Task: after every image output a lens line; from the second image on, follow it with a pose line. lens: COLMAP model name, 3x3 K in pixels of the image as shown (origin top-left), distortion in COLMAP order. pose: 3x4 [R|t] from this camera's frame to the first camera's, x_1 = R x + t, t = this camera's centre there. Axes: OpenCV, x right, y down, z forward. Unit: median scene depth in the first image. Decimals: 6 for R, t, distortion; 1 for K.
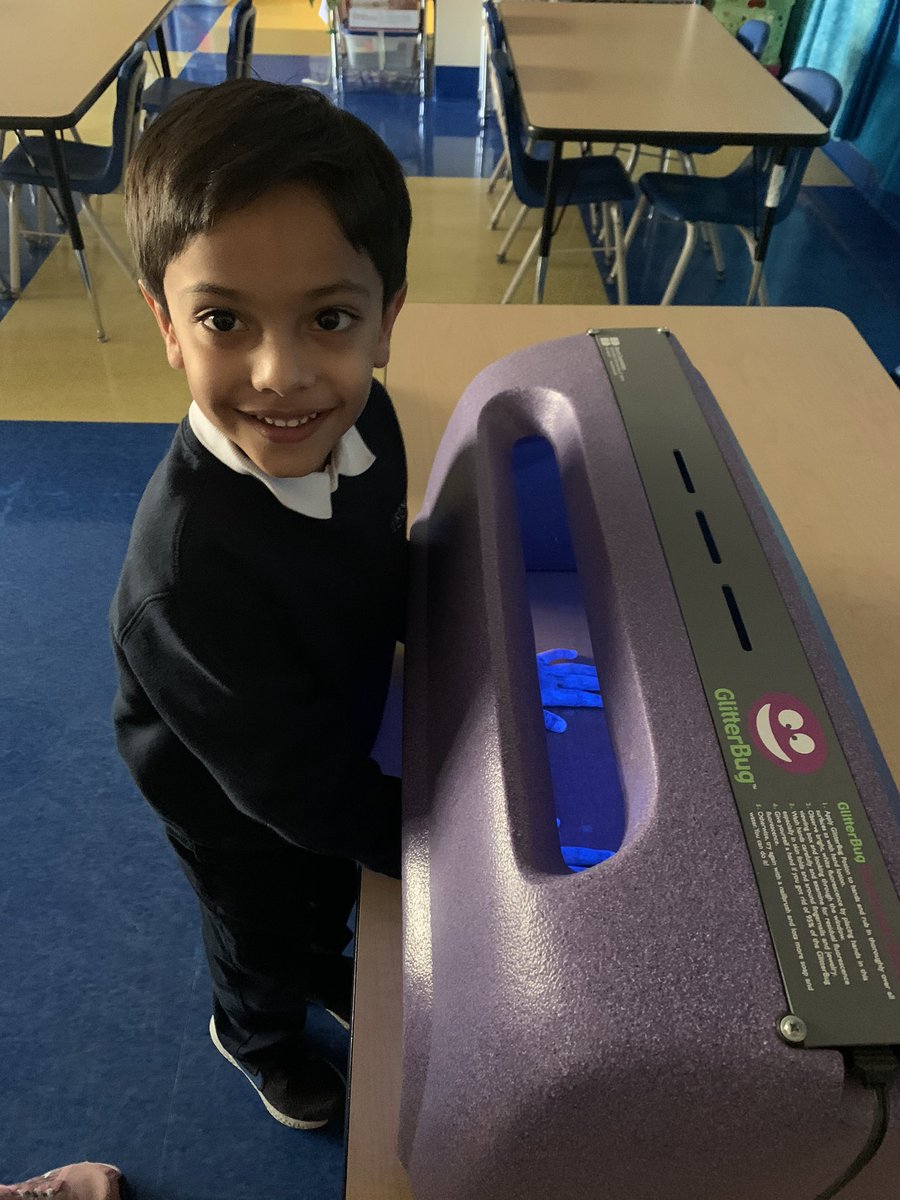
lens RADIAL K [[848.5, 0, 450.0], [0, 848.5, 600.0], [0, 0, 1]] dist [0.054853, -0.128963]
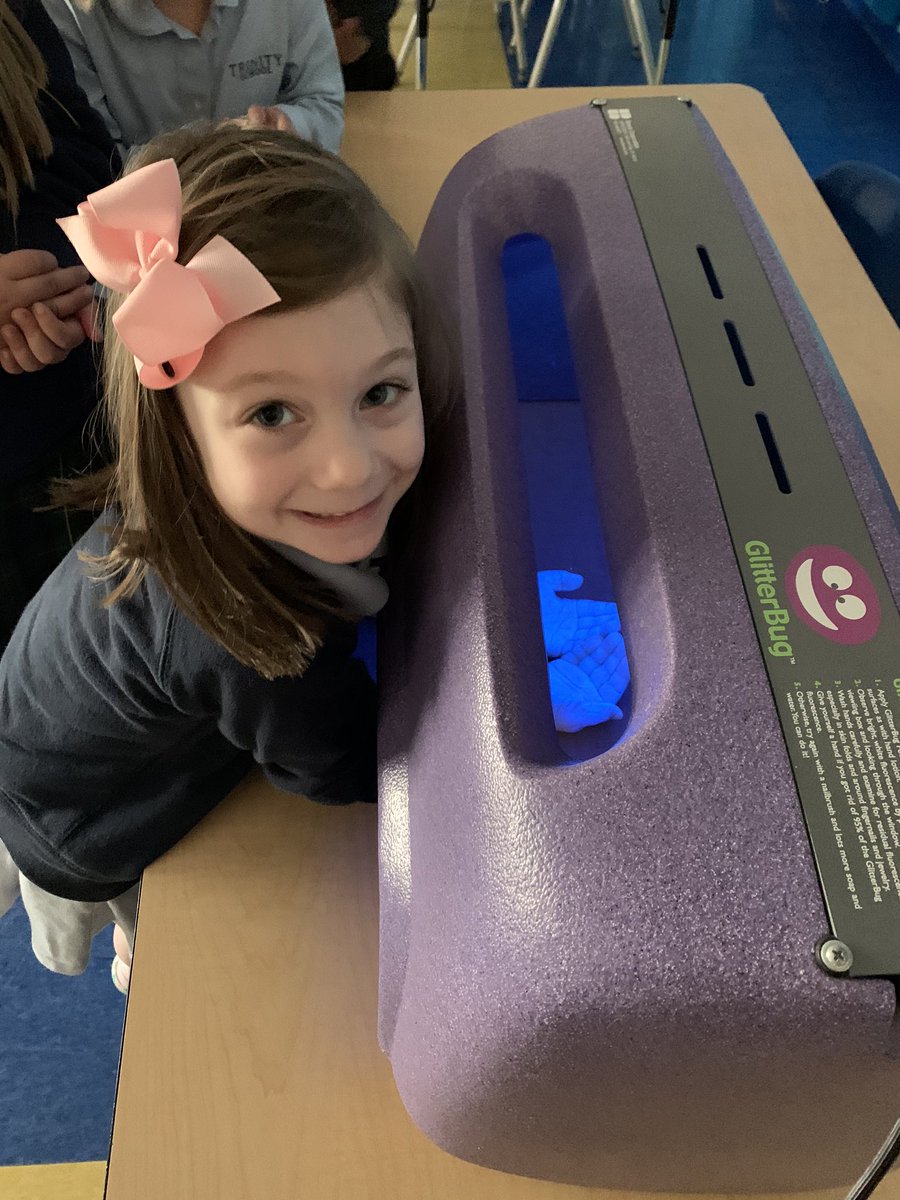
lens RADIAL K [[848.5, 0, 450.0], [0, 848.5, 600.0], [0, 0, 1]] dist [0.054853, -0.128963]
pose [[0.999849, -0.016666, 0.004885, 0.025547], [0.015466, 0.982400, 0.186149, 0.003068], [-0.007901, -0.186045, 0.982509, 0.221971]]
